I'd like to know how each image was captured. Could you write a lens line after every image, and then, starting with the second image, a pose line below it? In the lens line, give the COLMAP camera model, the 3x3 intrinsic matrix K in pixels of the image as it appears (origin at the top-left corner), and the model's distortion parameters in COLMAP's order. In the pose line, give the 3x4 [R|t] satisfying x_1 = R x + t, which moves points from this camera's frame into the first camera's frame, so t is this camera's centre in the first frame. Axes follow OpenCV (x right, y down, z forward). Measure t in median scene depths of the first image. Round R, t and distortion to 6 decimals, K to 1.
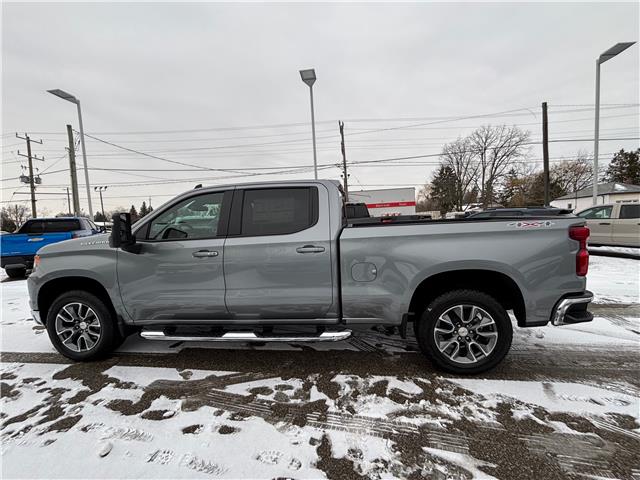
lens RADIAL K [[281.1, 0, 319.3], [0, 281.1, 237.0], [0, 0, 1]] dist [-0.006643, 0.002521]
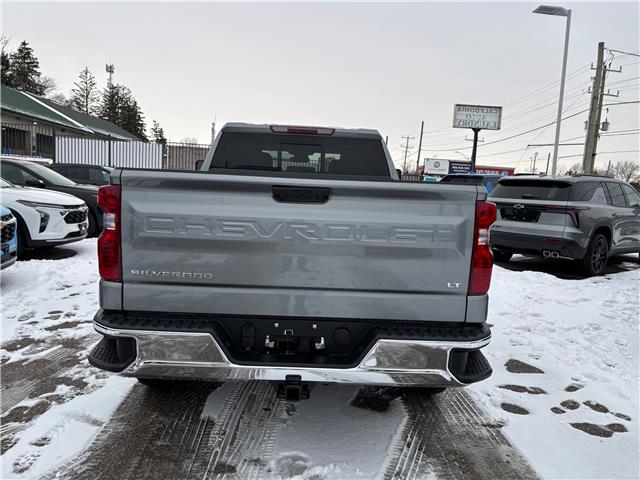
lens RADIAL K [[480.9, 0, 315.7], [0, 480.9, 234.7], [0, 0, 1]] dist [0.027820, -0.030474]
pose [[0.160359, 0.149039, -0.975742, 1.782126], [-0.113375, 0.984773, 0.131786, -0.101035], [0.980526, 0.089491, 0.174814, 1.164649]]
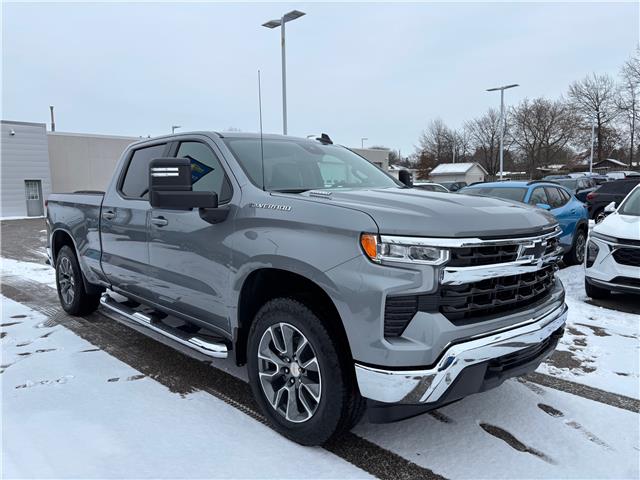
lens RADIAL K [[480.9, 0, 315.2], [0, 480.9, 250.5], [0, 0, 1]] dist [0.027820, -0.030474]
pose [[-0.766872, -0.028104, 0.641184, -1.625463], [0.074496, 0.988390, 0.132421, -0.049655], [-0.637462, 0.149316, -0.755875, 2.637221]]
